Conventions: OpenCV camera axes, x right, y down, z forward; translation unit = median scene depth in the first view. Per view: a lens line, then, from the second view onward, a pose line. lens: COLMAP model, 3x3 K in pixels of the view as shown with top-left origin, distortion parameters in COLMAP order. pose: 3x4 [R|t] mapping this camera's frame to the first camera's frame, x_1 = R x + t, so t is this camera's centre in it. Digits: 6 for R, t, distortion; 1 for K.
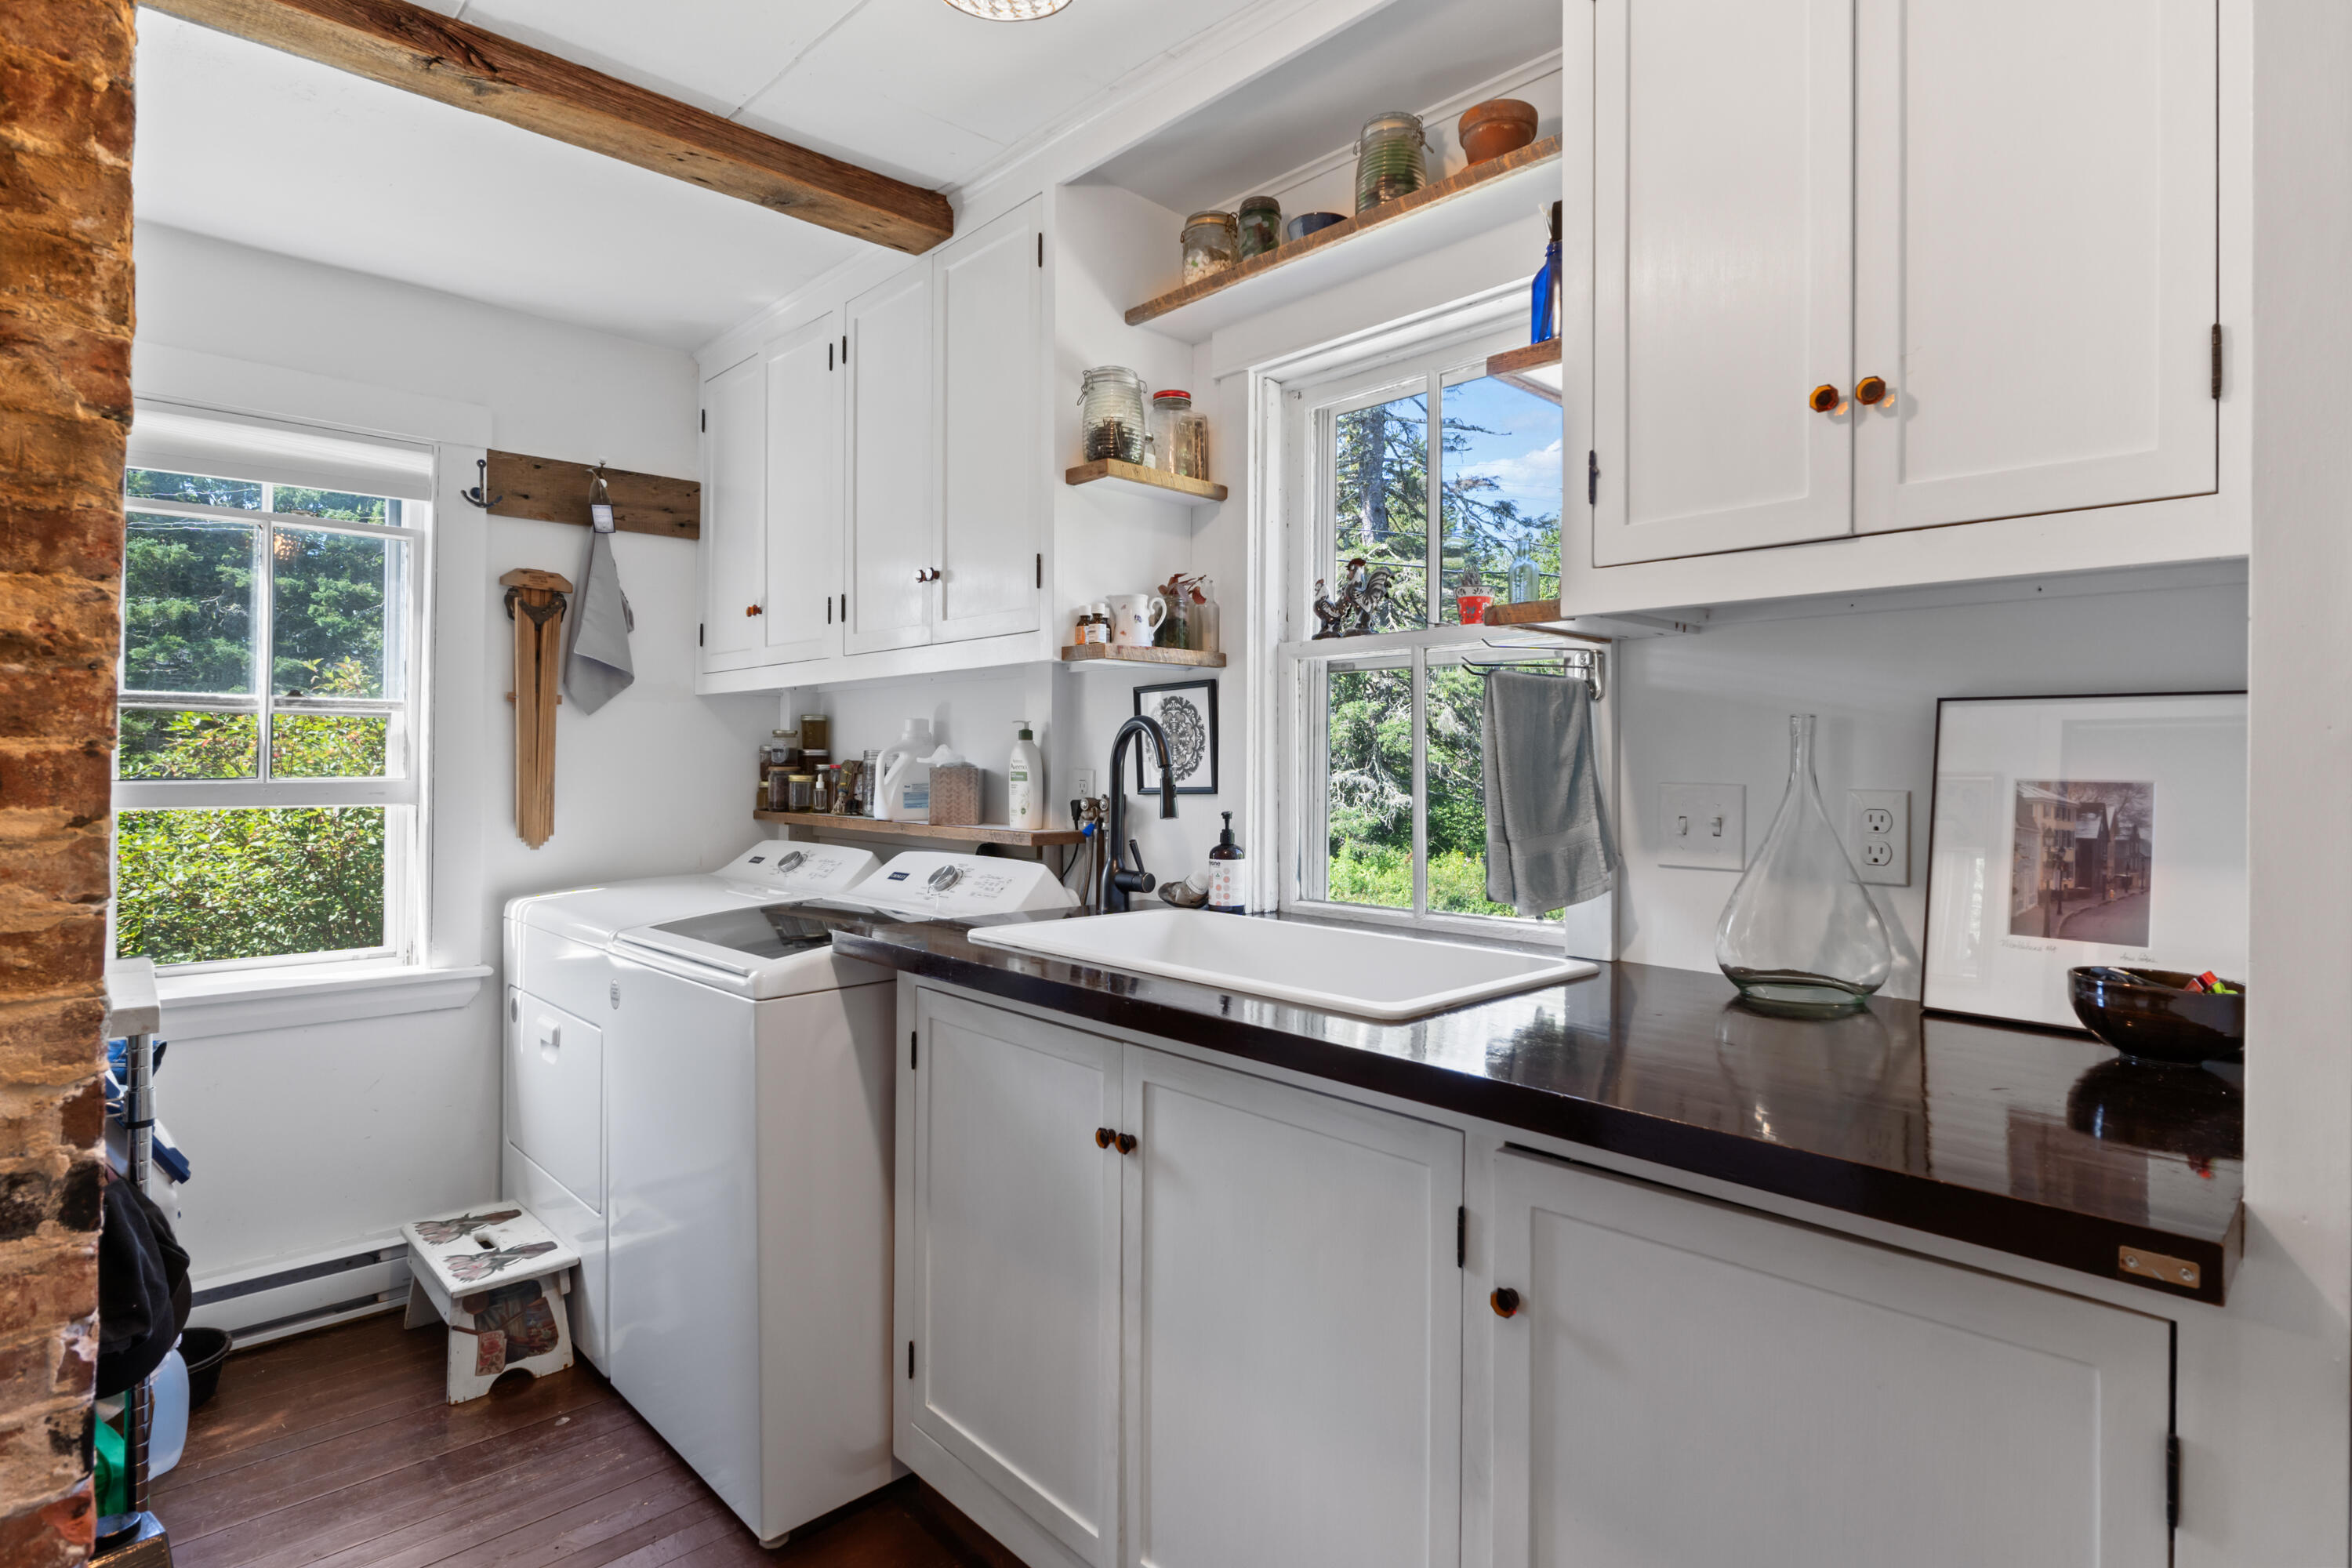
lens RADIAL K [[1232.8, 0, 1168.8], [0, 1232.8, 771.8], [0, 0, 1]] dist [0.008233, 0.000767]
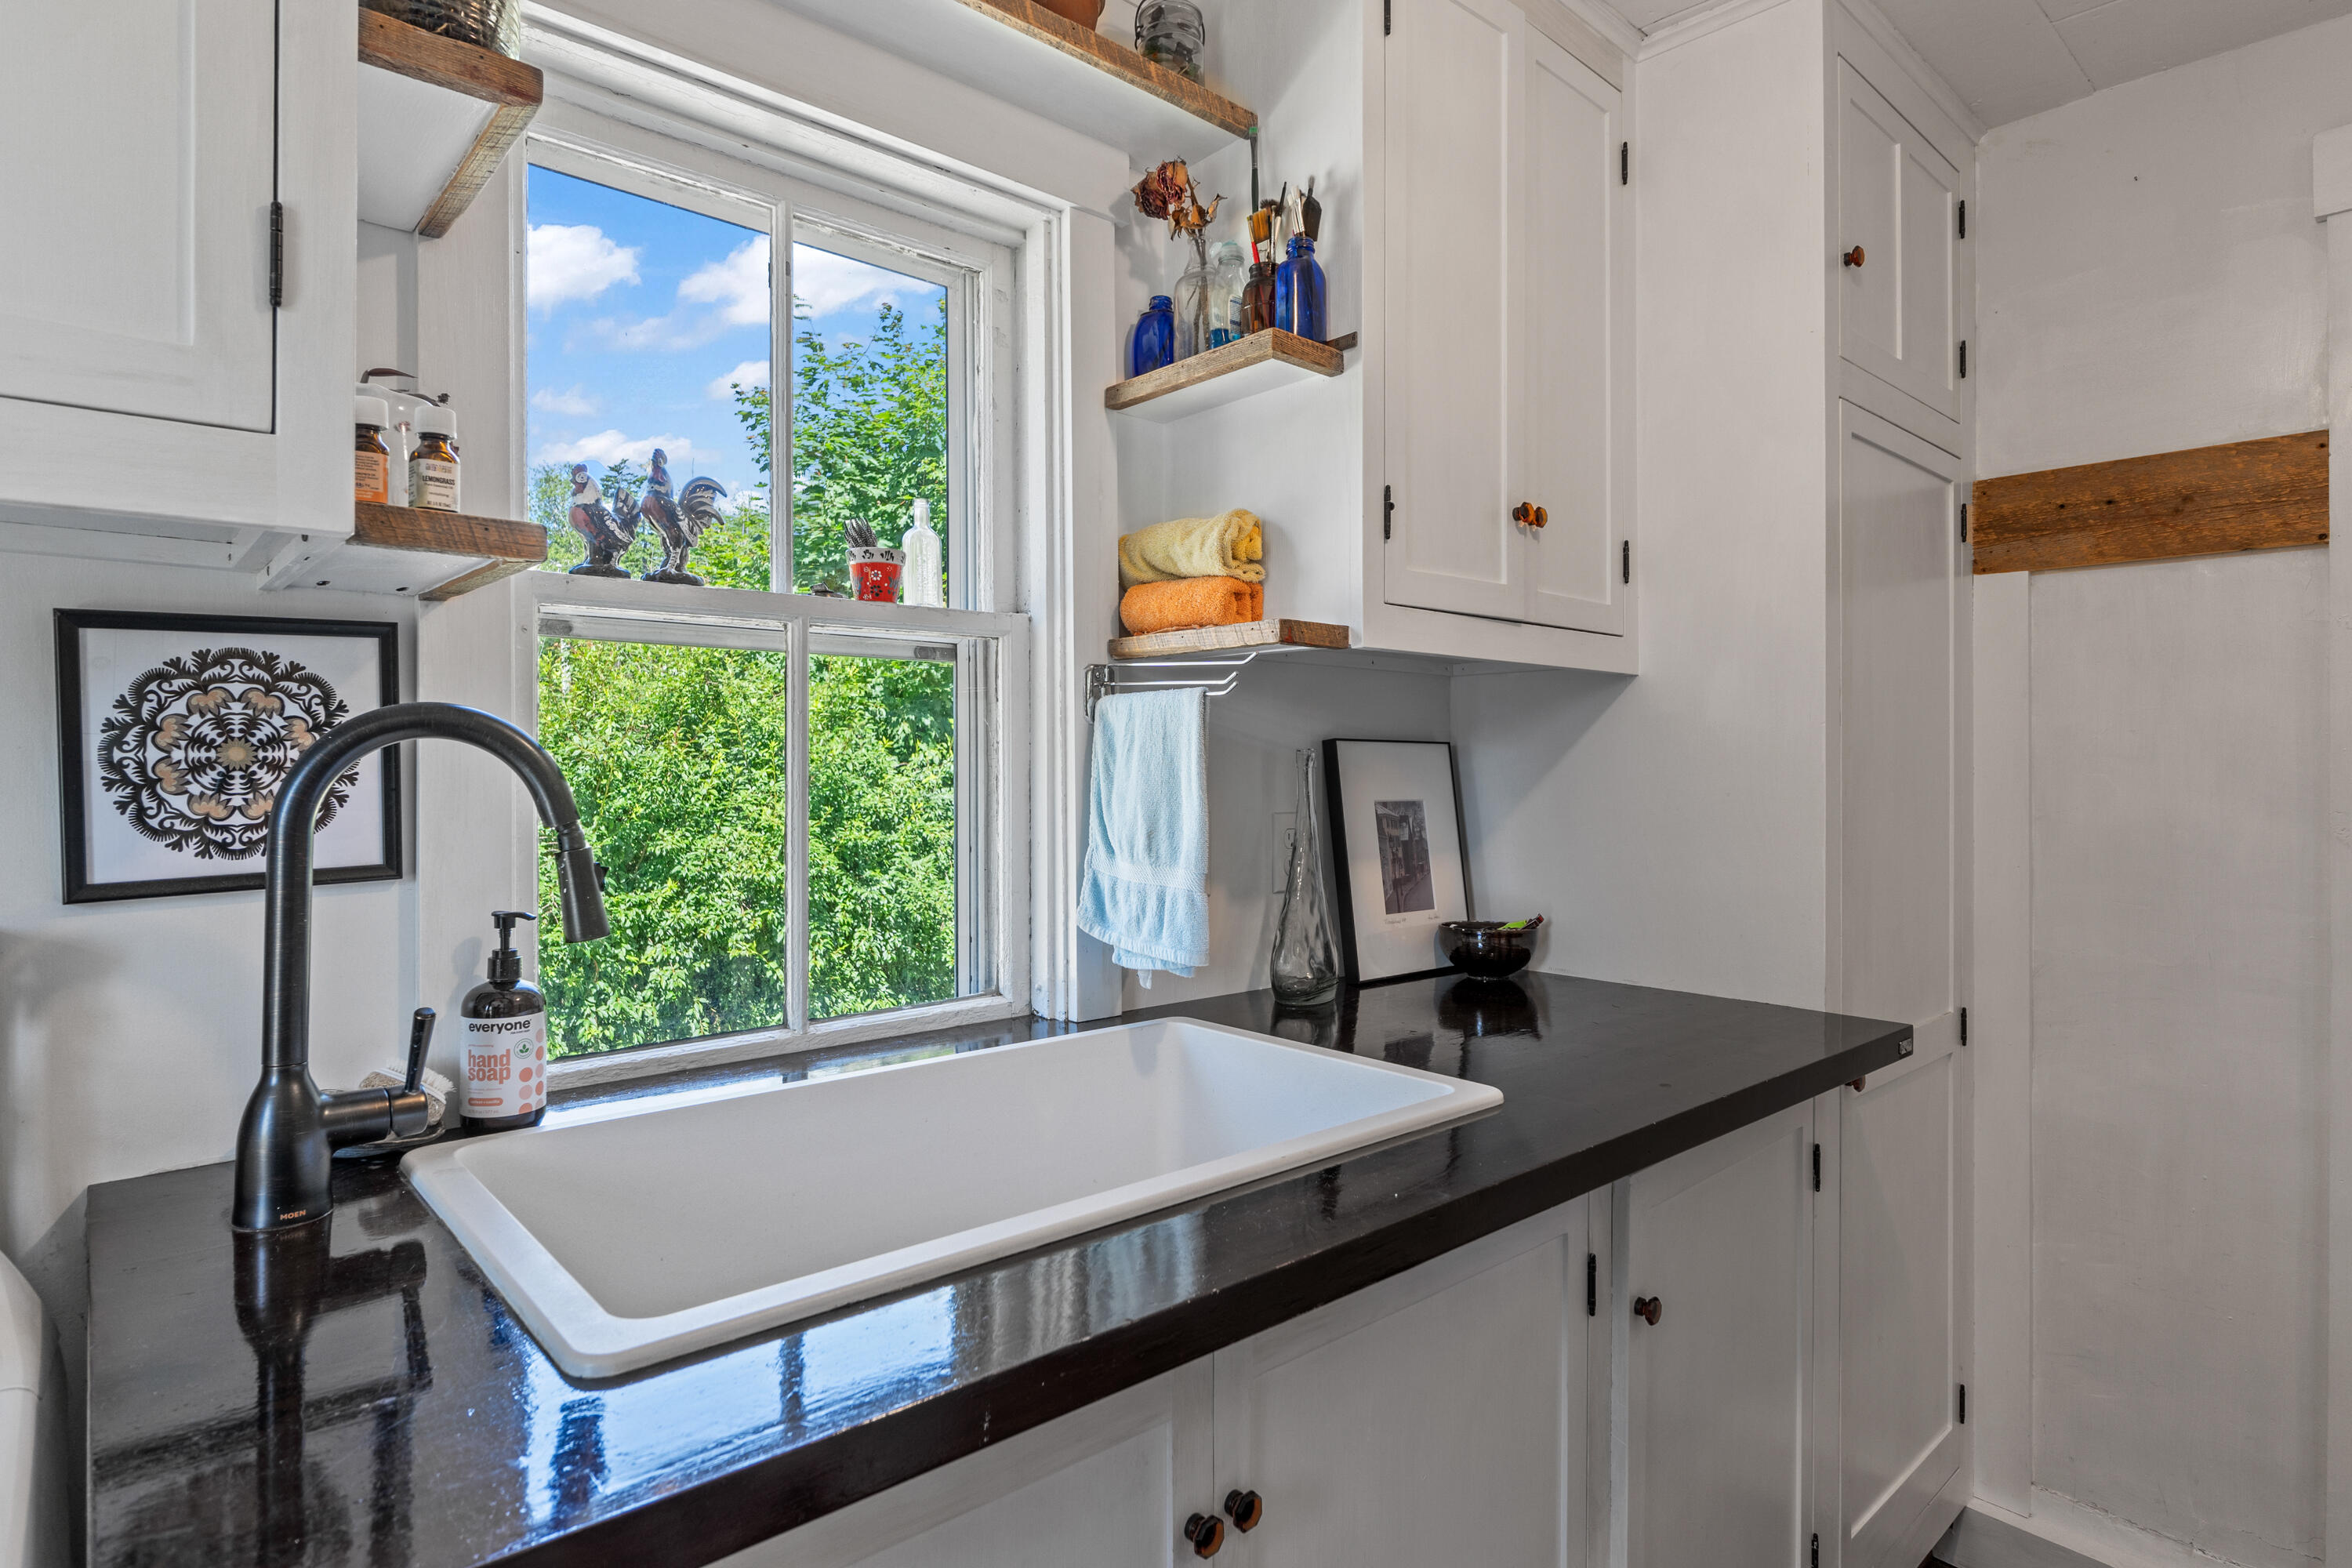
lens RADIAL K [[1232.8, 0, 1175.9], [0, 1232.8, 771.2], [0, 0, 1]] dist [0.008233, 0.000767]
pose [[0.016771, -0.007734, 0.999829, -0.371025], [0.006431, 0.999950, 0.007627, -0.020913], [-0.999839, 0.006302, 0.016820, 0.645236]]
